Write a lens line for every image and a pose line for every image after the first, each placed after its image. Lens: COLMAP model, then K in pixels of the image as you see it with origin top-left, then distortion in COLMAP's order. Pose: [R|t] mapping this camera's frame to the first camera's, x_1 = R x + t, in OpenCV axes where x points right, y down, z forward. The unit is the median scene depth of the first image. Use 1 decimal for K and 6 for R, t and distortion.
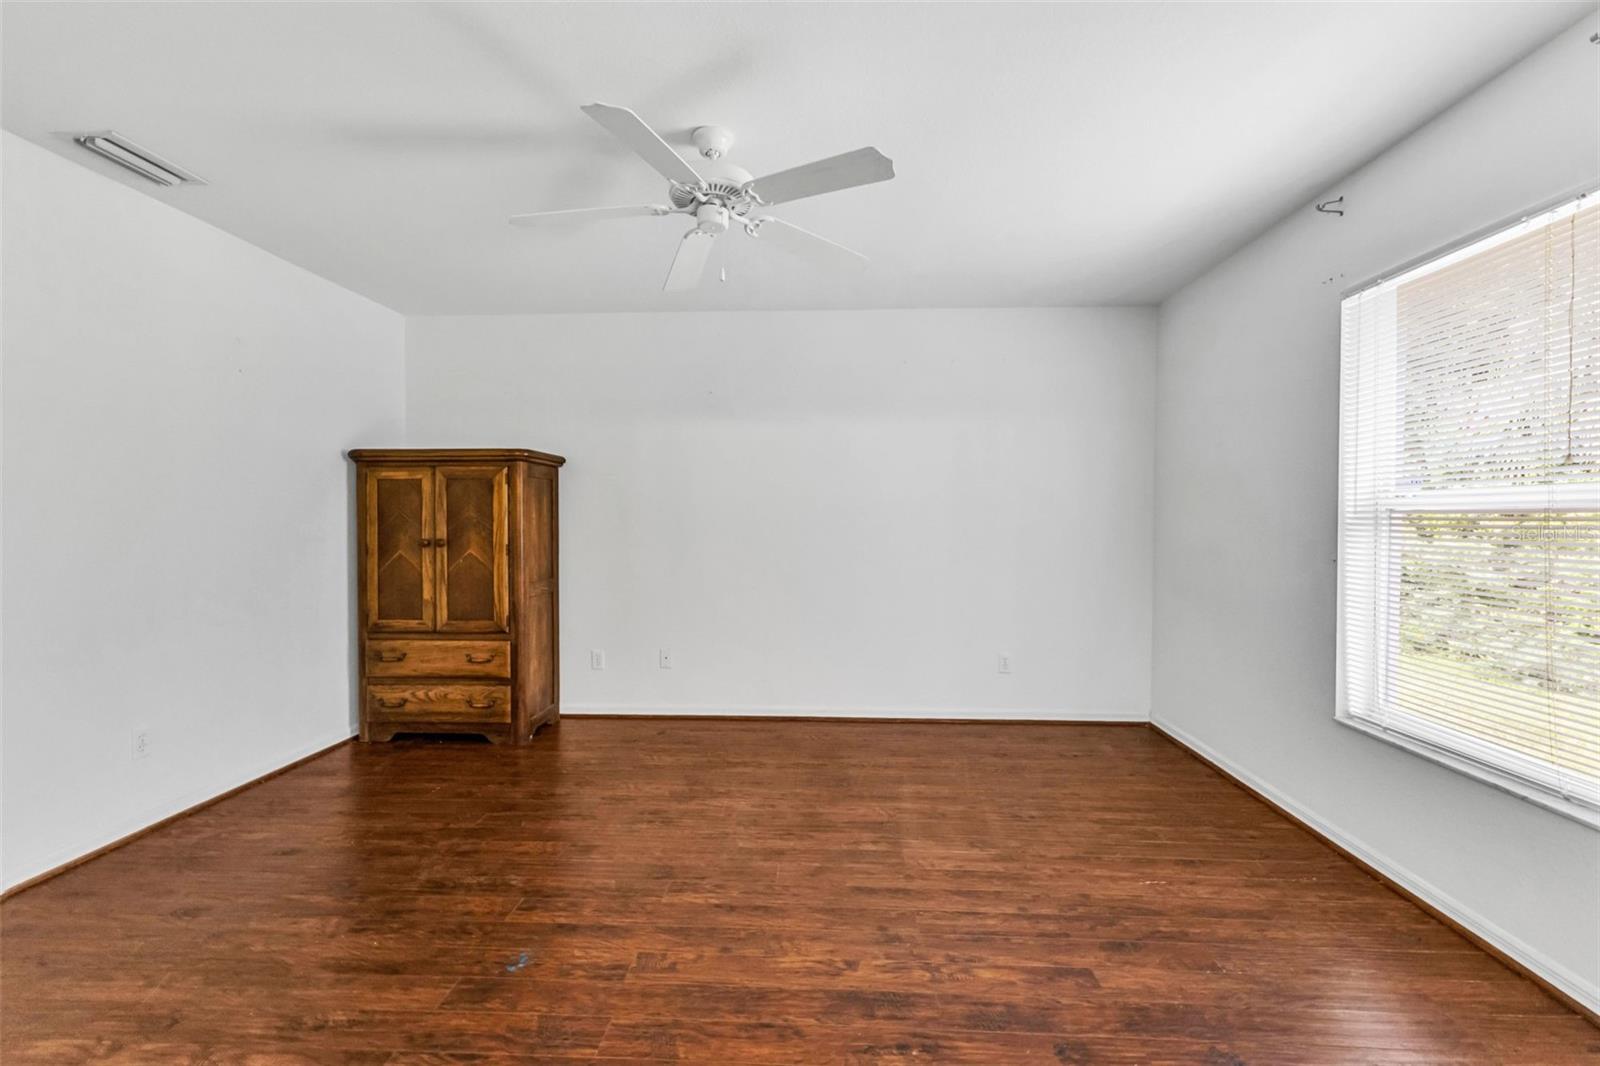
lens RADIAL K [[702.4, 0, 805.2], [0, 702.4, 519.2], [0, 0, 1]] dist [0.011117, 0.000179]
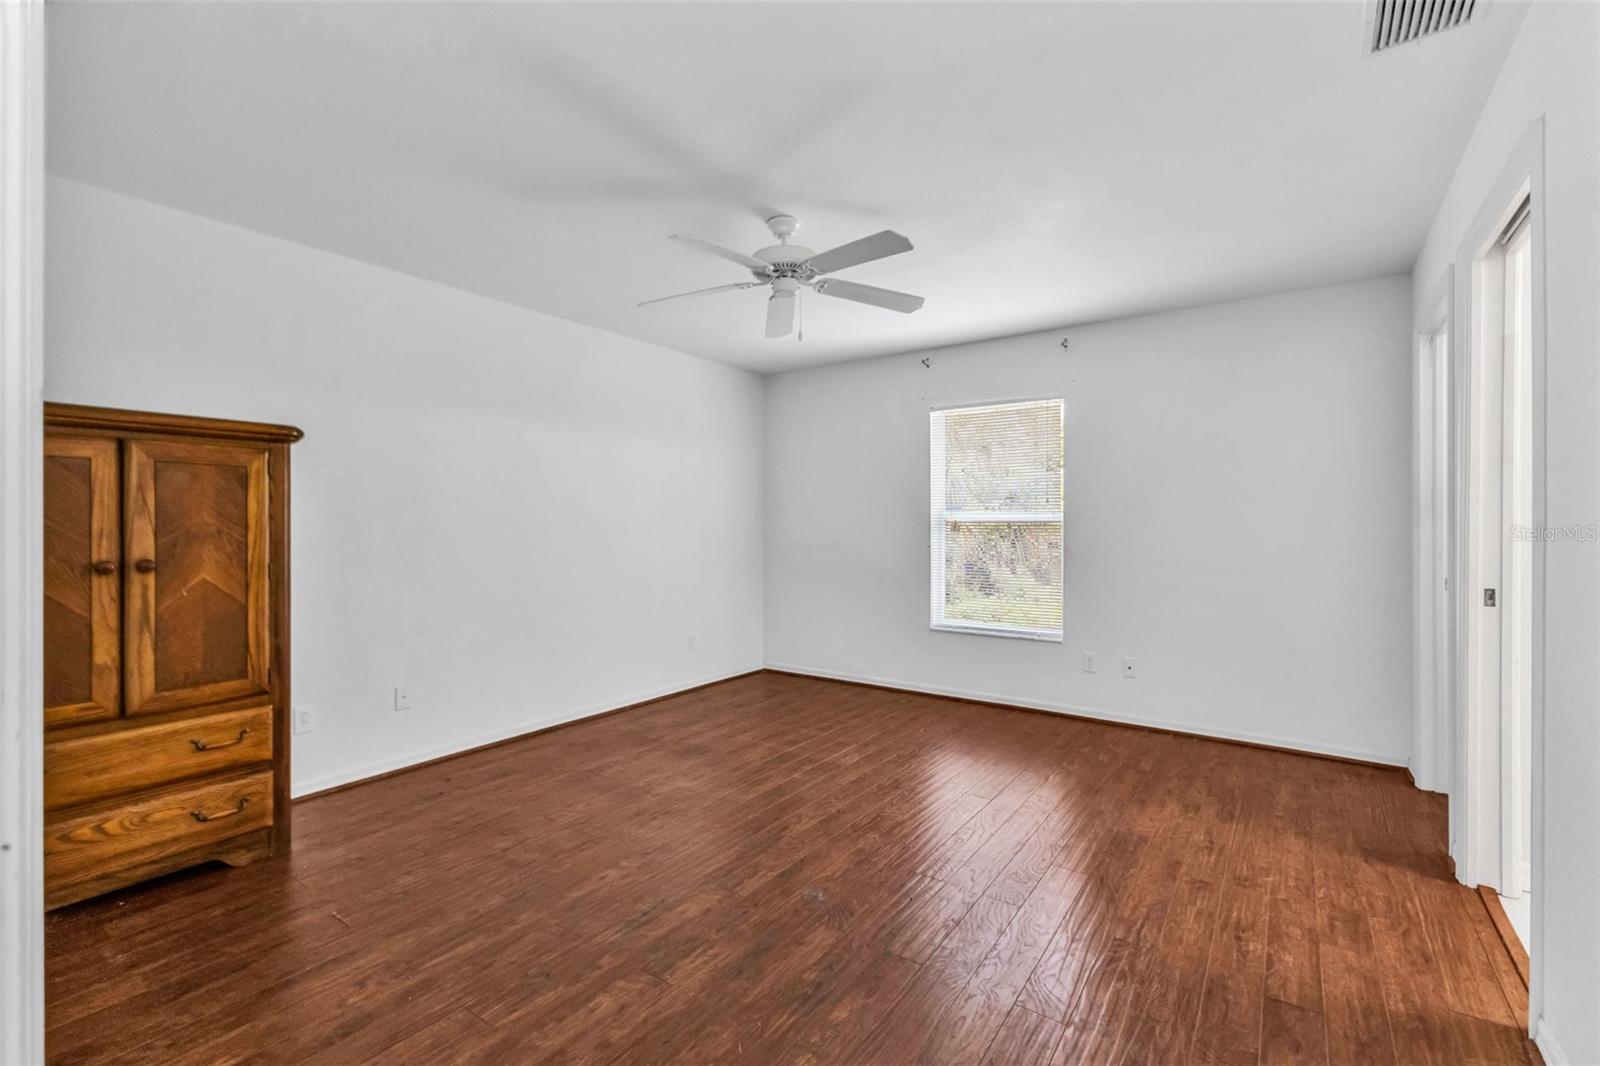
lens RADIAL K [[702.4, 0, 805.2], [0, 702.4, 519.2], [0, 0, 1]] dist [0.011117, 0.000179]
pose [[0.529274, 0.006342, 0.848427, -0.731853], [0.002671, 0.999955, -0.009141, 0.000501], [-0.848447, 0.007104, 0.529233, 0.194808]]
